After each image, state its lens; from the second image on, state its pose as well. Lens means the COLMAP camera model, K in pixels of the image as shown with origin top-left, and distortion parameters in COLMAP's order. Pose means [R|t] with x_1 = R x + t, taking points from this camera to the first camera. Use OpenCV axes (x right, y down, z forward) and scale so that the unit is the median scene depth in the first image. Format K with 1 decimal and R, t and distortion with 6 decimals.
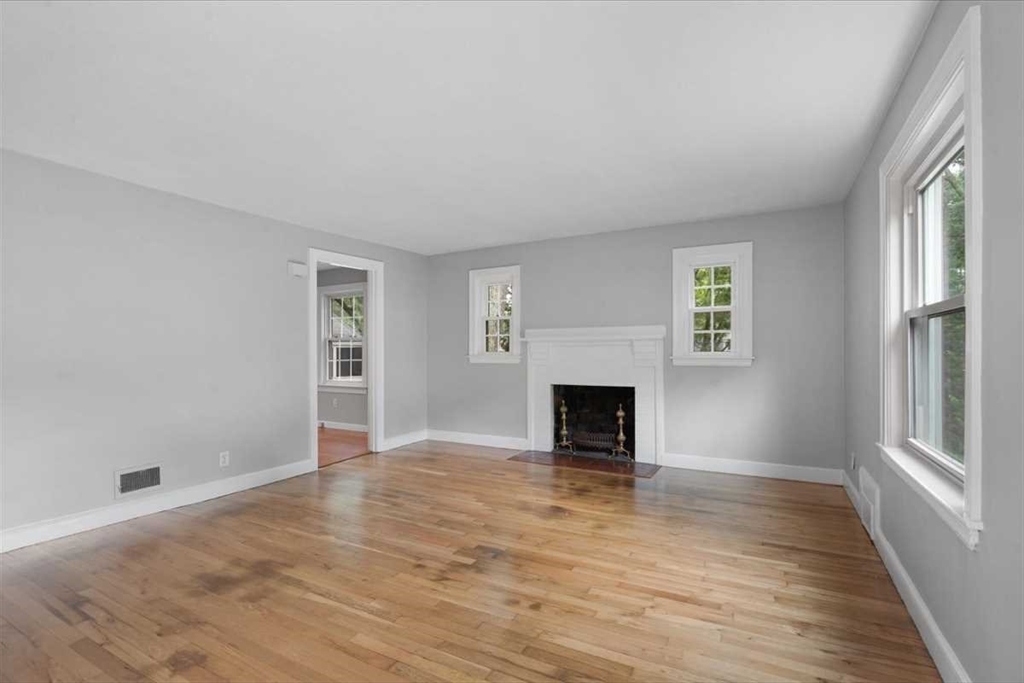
lens RADIAL K [[472.6, 0, 504.5], [0, 472.6, 349.3], [0, 0, 1]] dist [-0.008991, 0.003185]
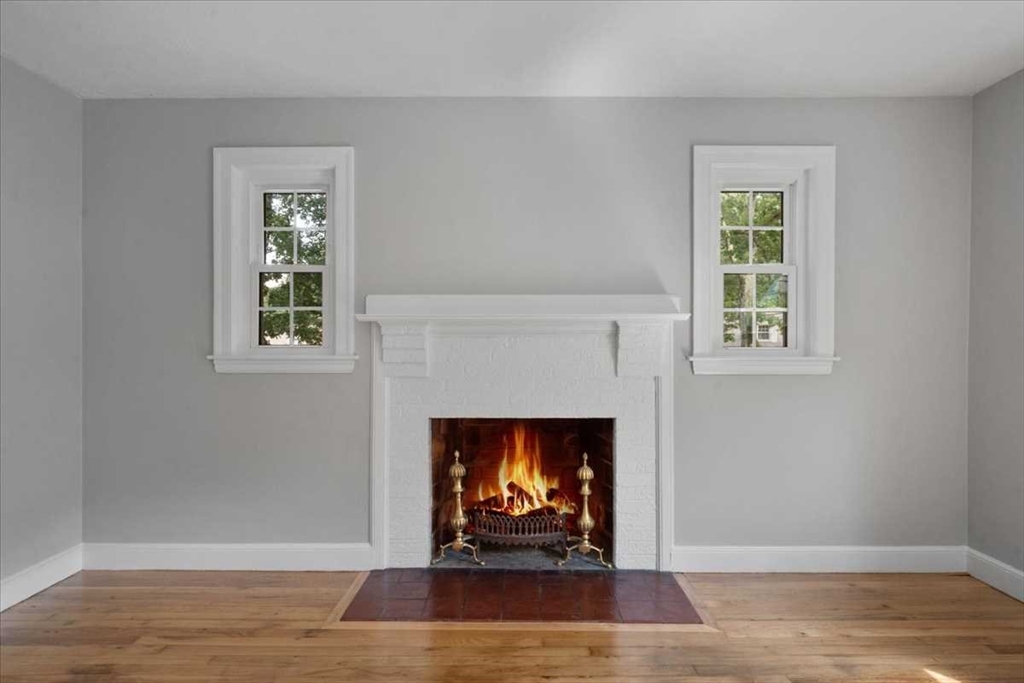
lens RADIAL K [[530.5, 0, 514.8], [0, 530.5, 347.5], [0, 0, 1]] dist [-0.002298, -0.000650]
pose [[0.871161, -0.000642, 0.490997, -0.081015], [-0.004824, 0.999940, 0.009867, 0.001077], [-0.490974, -0.010964, 0.871105, 0.521985]]
